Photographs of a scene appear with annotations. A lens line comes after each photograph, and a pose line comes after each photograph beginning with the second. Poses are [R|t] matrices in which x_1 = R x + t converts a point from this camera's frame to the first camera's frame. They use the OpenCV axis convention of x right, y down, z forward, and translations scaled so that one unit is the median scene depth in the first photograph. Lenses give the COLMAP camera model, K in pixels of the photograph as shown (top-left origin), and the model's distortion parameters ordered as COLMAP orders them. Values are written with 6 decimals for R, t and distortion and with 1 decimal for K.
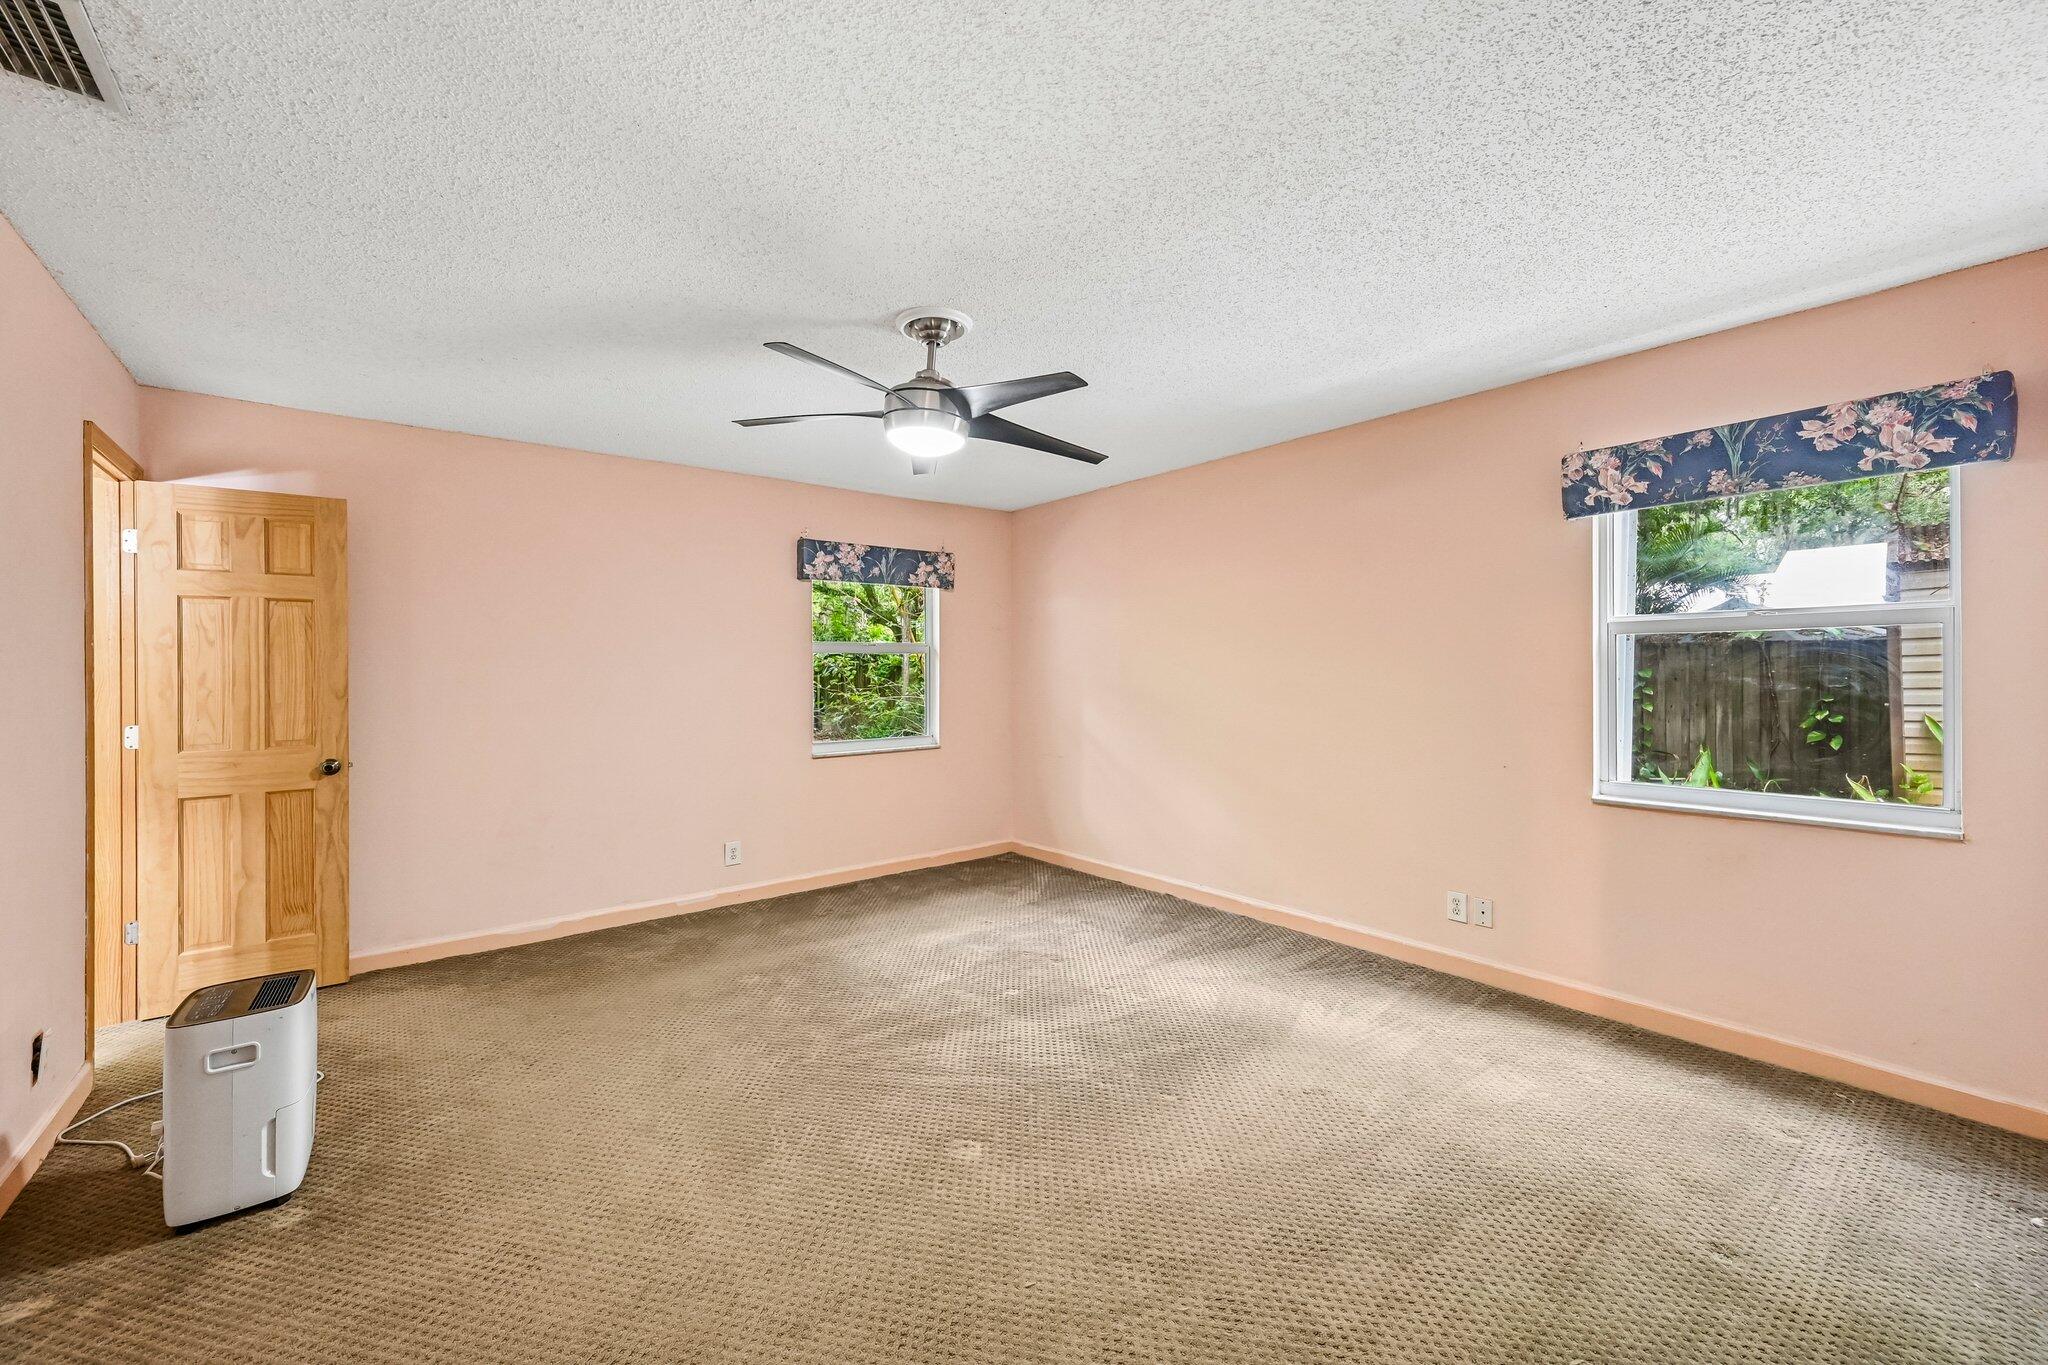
lens RADIAL K [[815.9, 0, 1021.3], [0, 815.9, 672.6], [0, 0, 1]] dist [-0.002344, 0.000090]
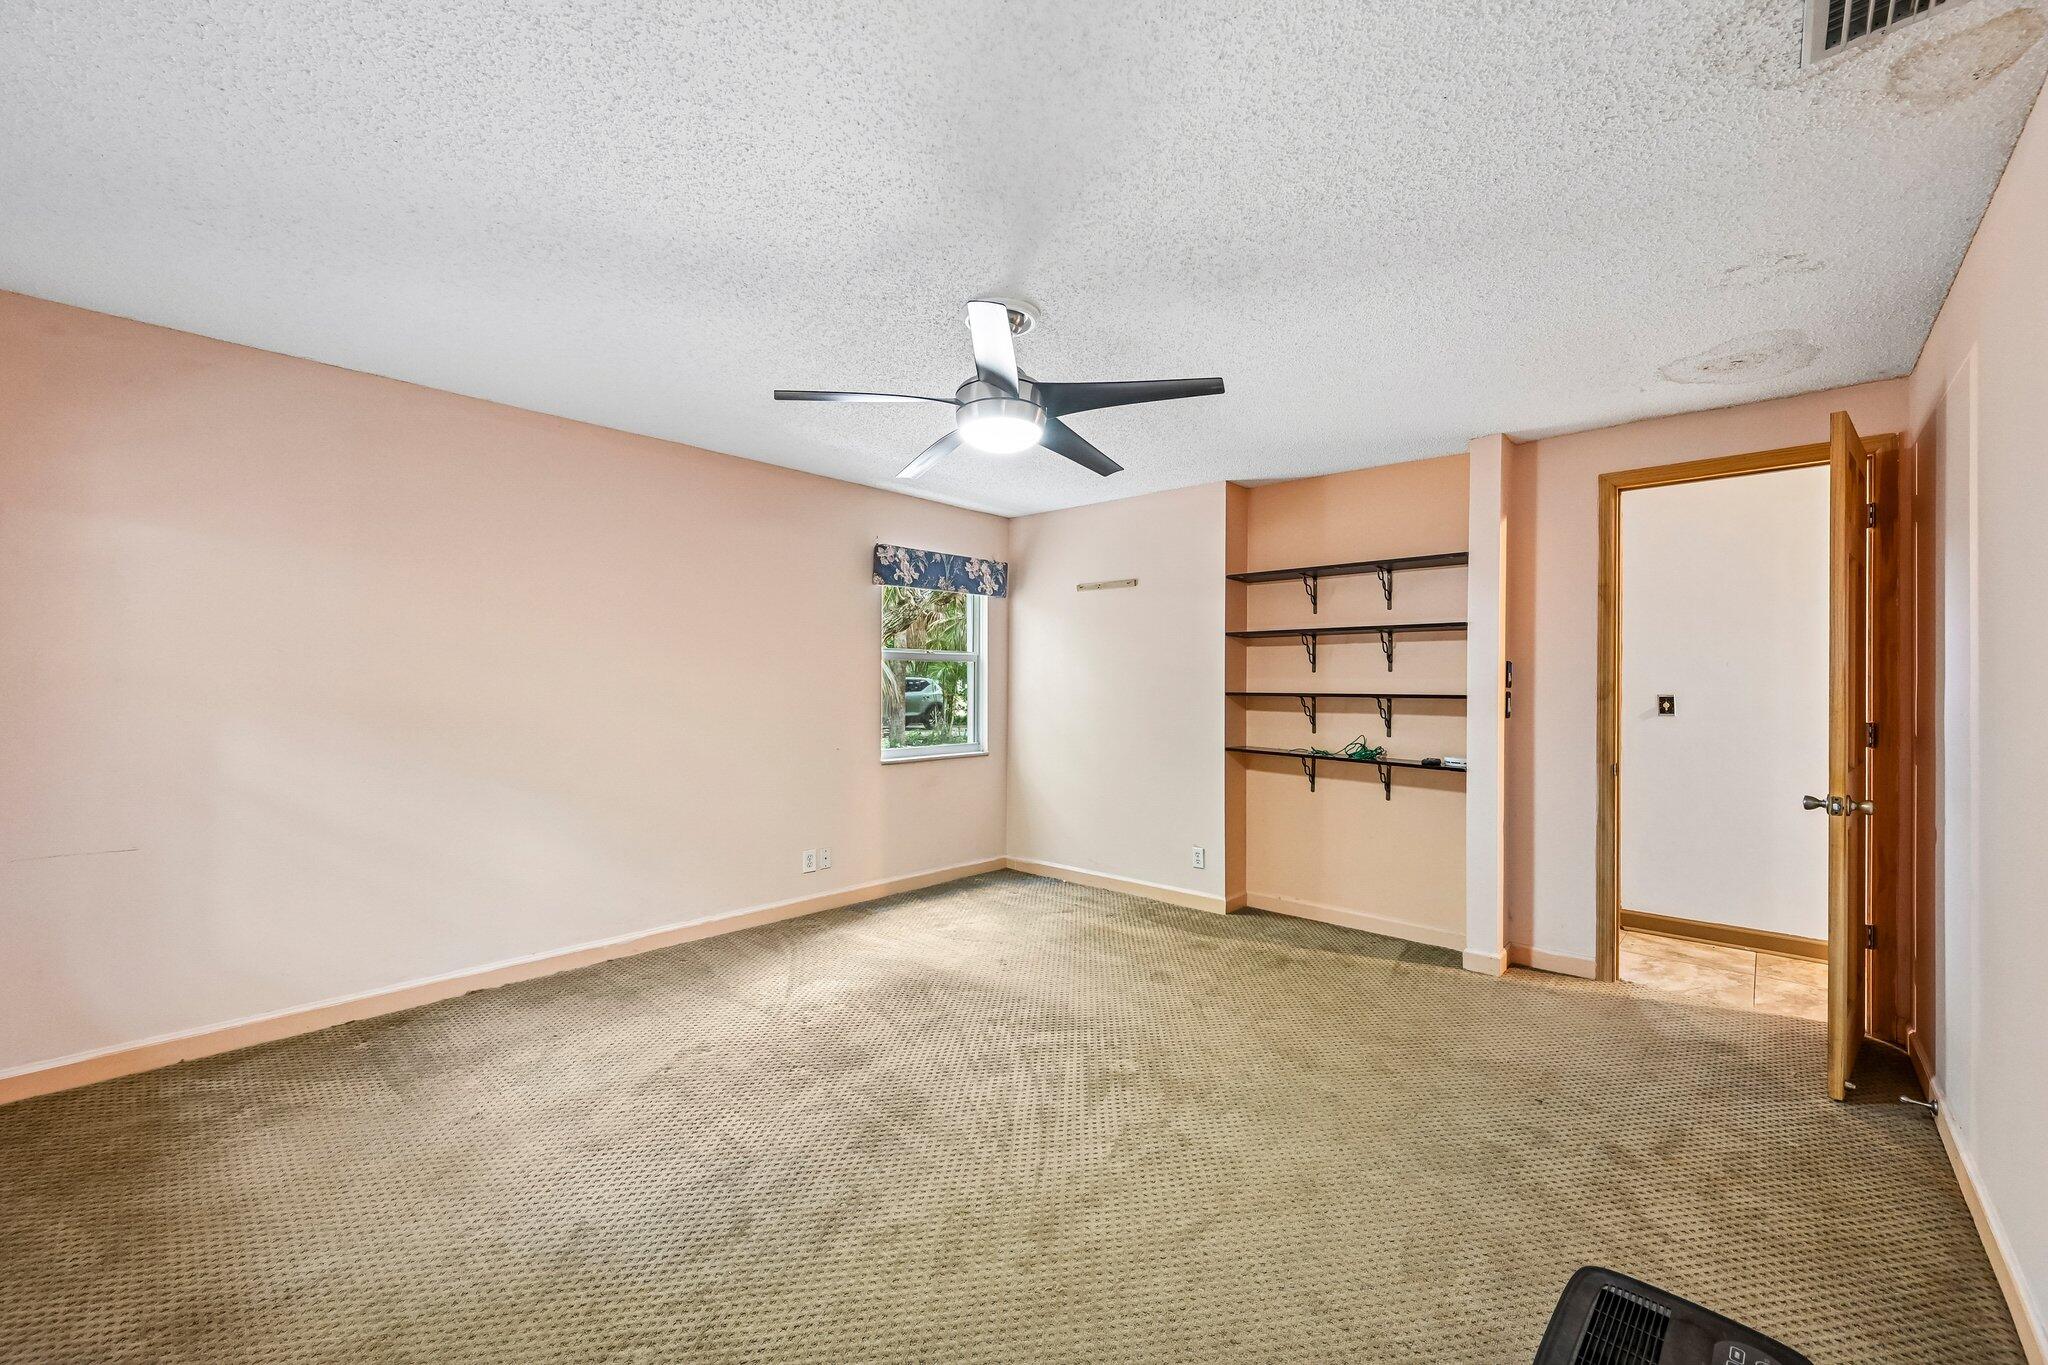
lens RADIAL K [[815.9, 0, 1021.3], [0, 815.9, 672.6], [0, 0, 1]] dist [-0.002344, 0.000090]
pose [[-0.157226, 0.017959, 0.987399, -0.919530], [-0.002718, 0.999823, -0.018618, 0.009332], [-0.987559, -0.005611, -0.157150, 0.980658]]
